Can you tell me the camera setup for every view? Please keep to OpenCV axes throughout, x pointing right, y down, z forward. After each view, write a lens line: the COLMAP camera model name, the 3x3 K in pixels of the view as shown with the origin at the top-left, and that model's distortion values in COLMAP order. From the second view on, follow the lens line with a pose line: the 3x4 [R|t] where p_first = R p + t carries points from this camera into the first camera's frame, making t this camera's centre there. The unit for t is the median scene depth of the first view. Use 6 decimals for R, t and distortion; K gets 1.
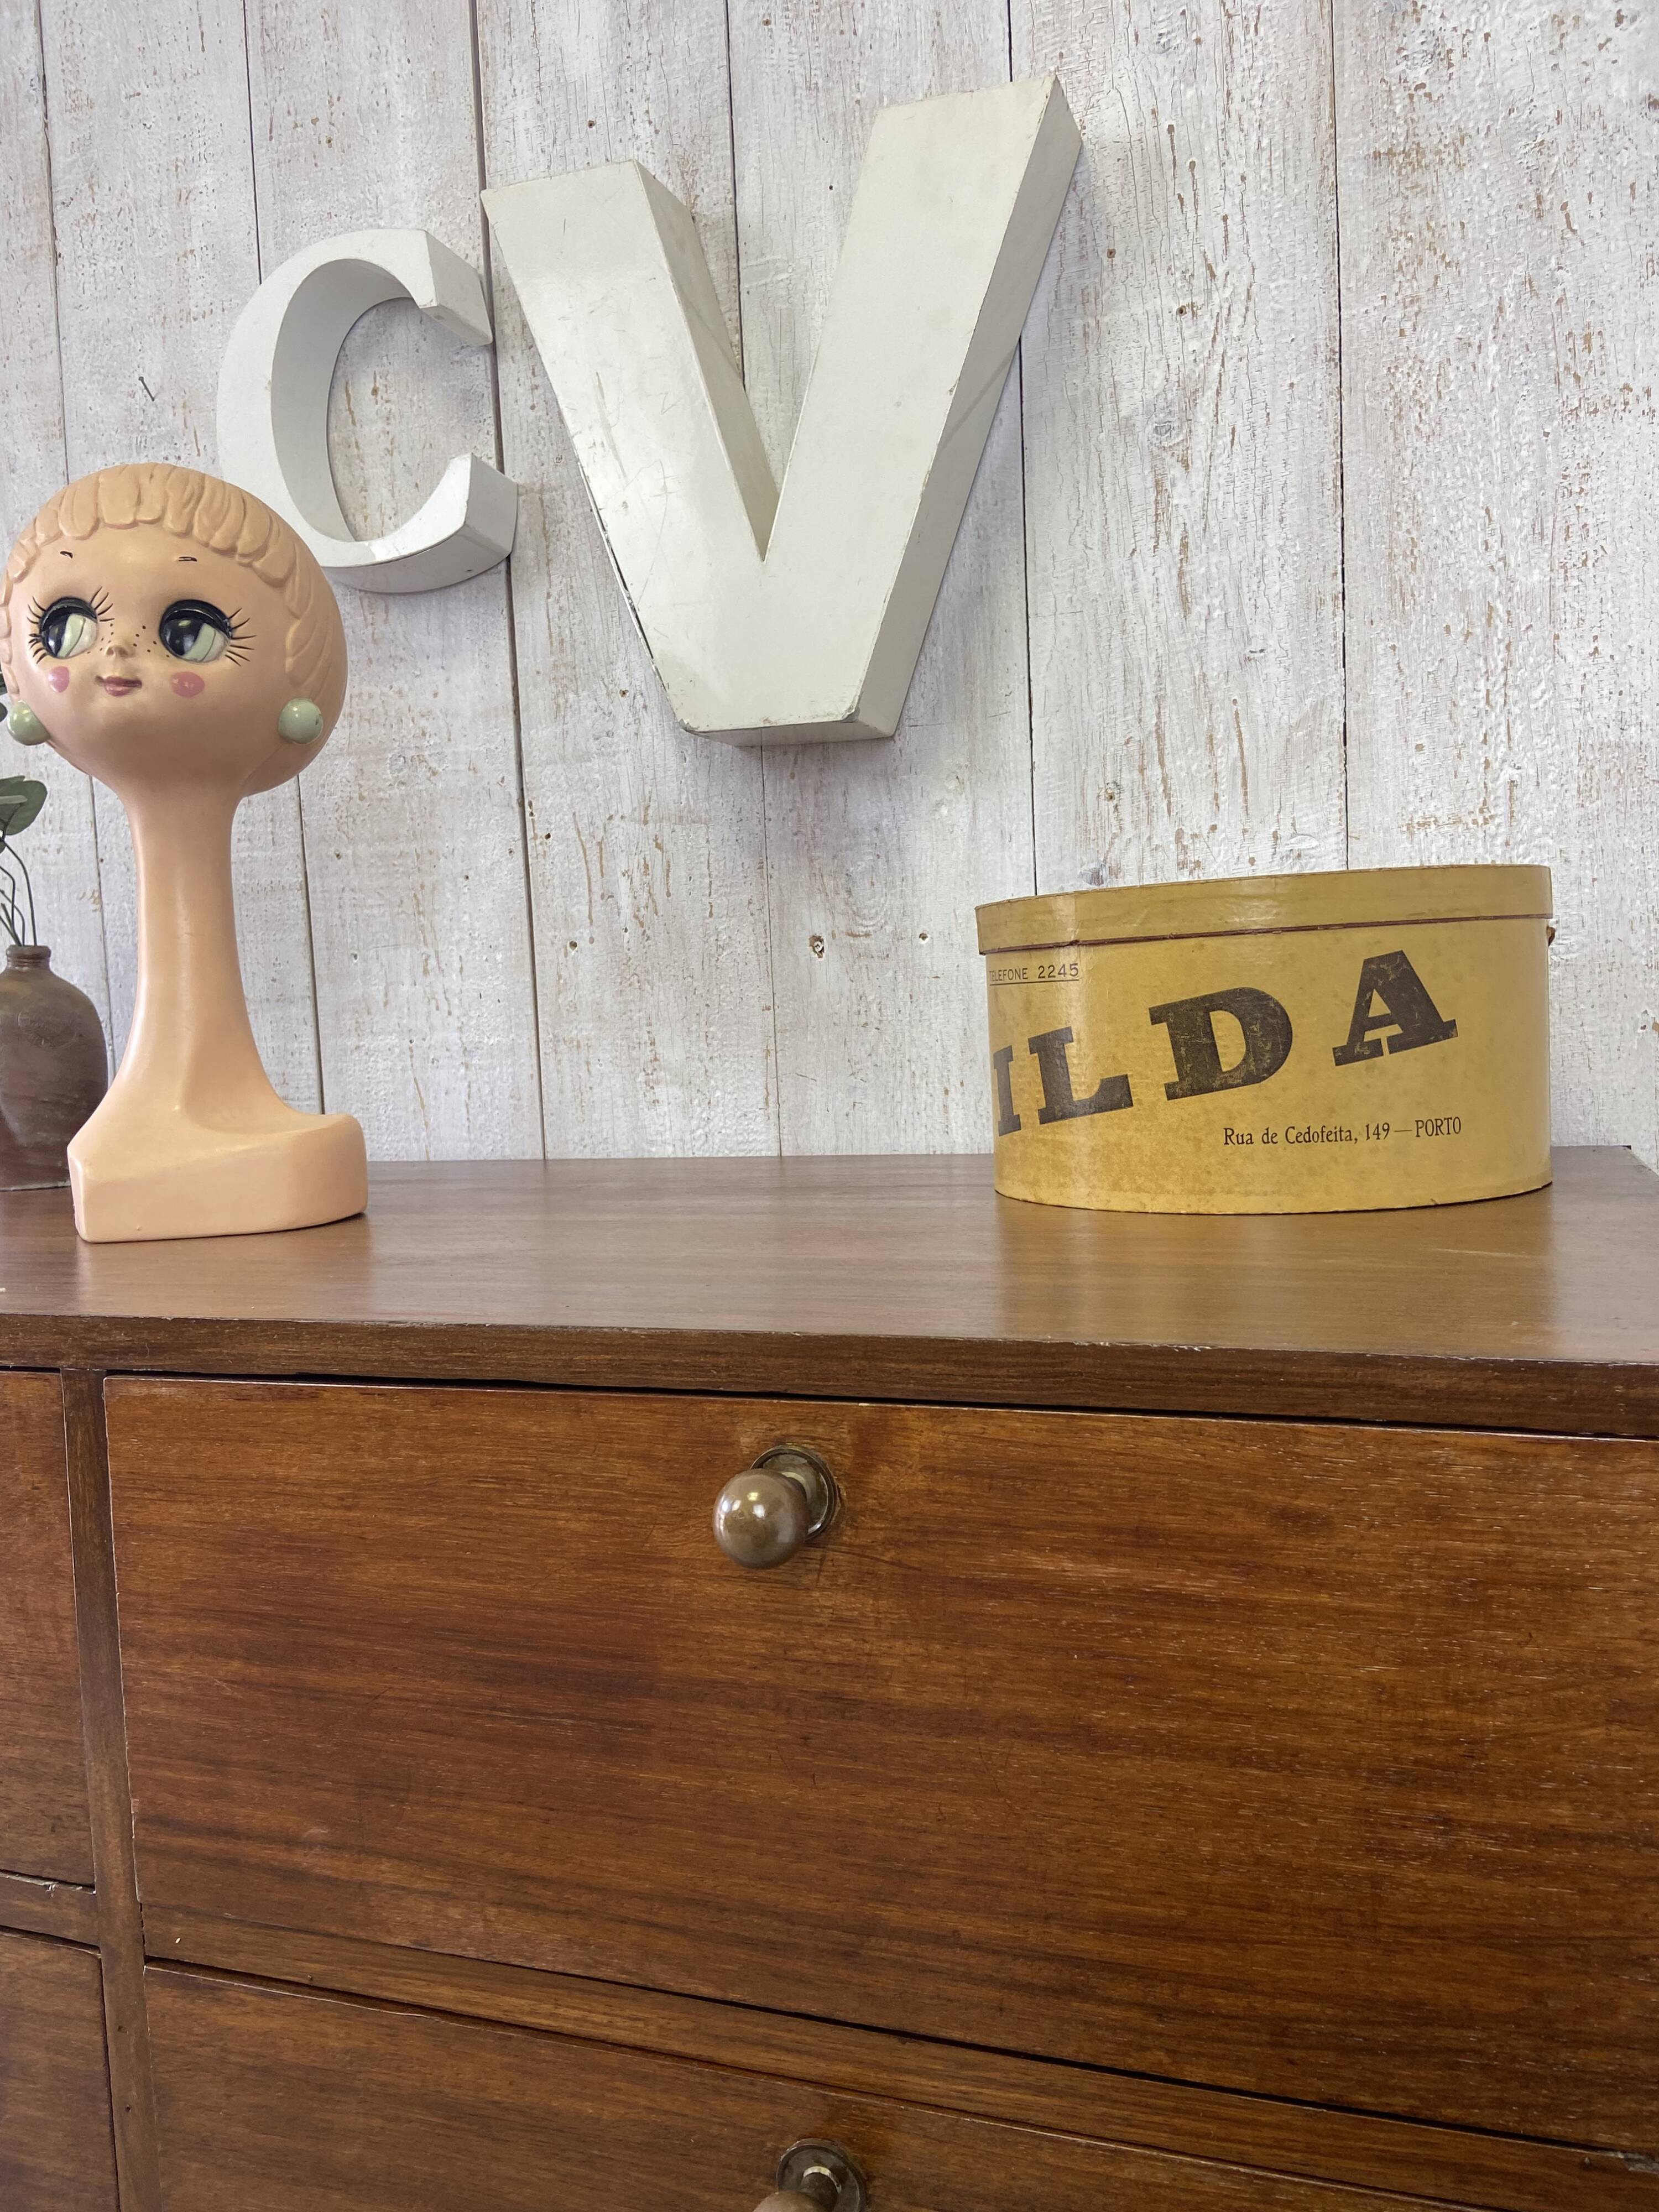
lens RADIAL K [[1664.7, 0, 817.5], [0, 1664.7, 1111.3], [0, 0, 1]] dist [0.123112, -0.154724]
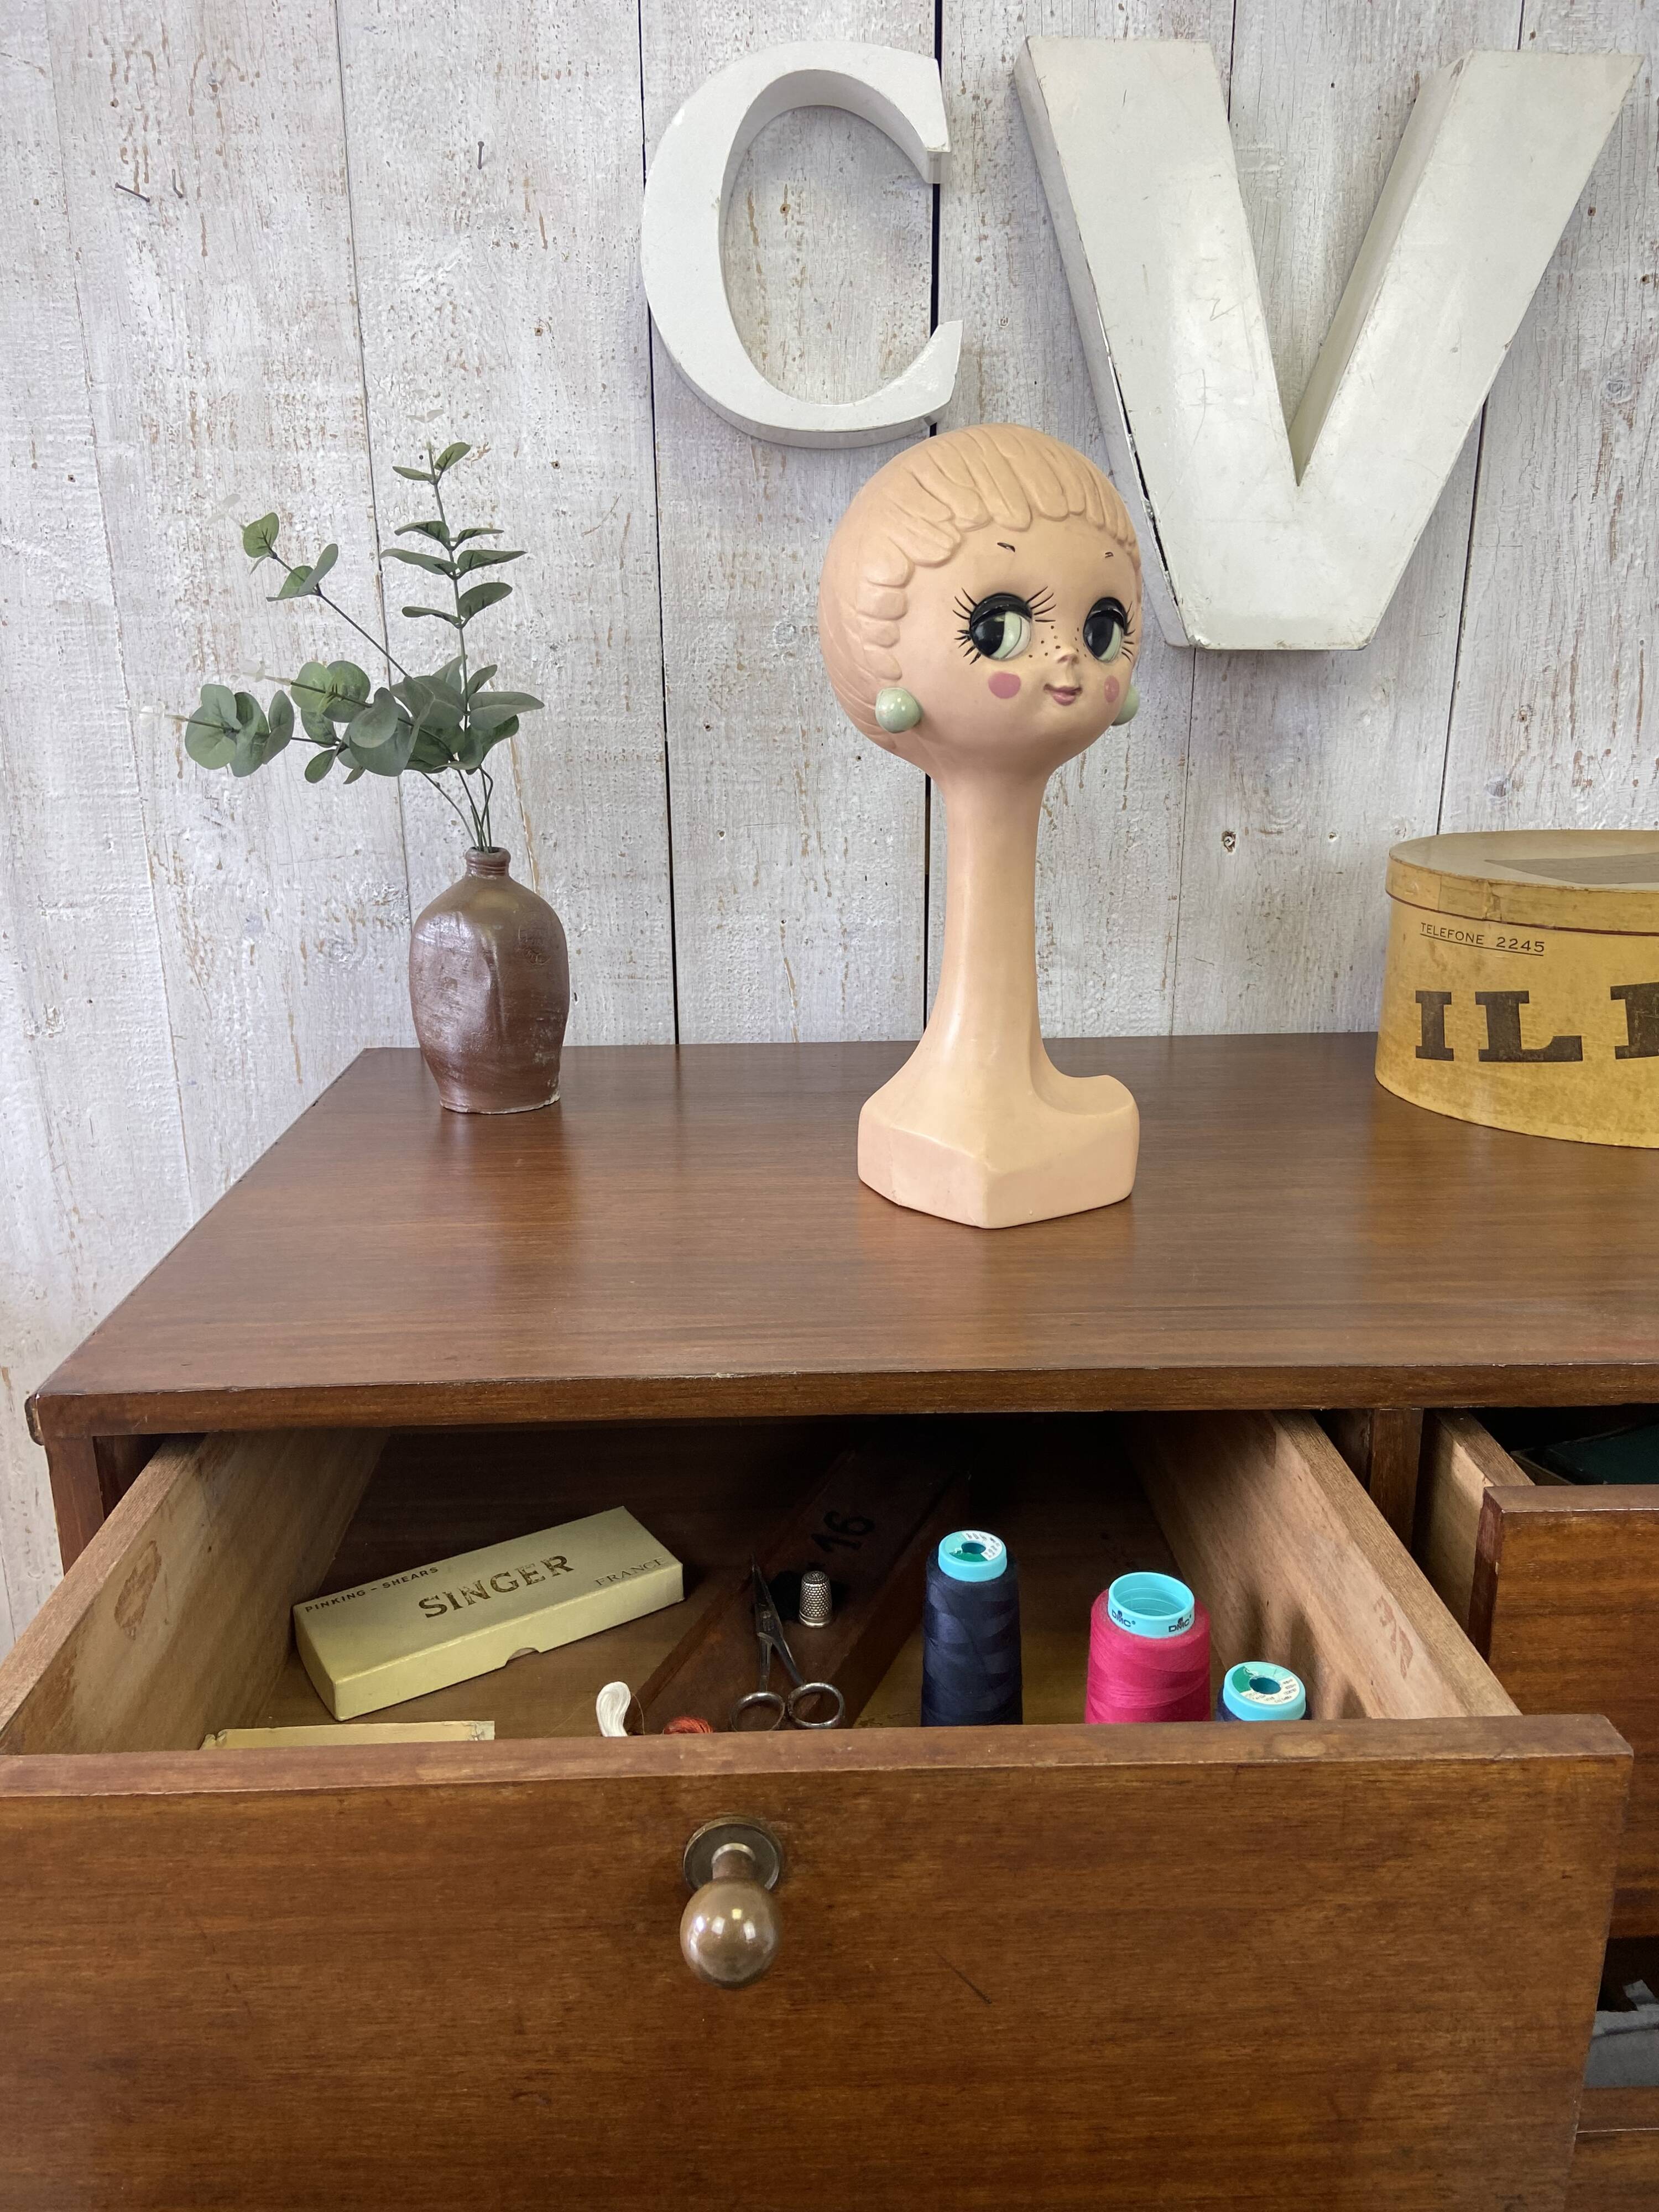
lens RADIAL K [[1664.7, 0, 817.2], [0, 1664.7, 1113.6], [0, 0, 1]] dist [0.123112, -0.154724]
pose [[0.931228, -0.069456, 0.357757, -0.751663], [-0.007625, 0.977742, 0.209671, -0.176981], [-0.364357, -0.197979, 0.909972, 0.088287]]
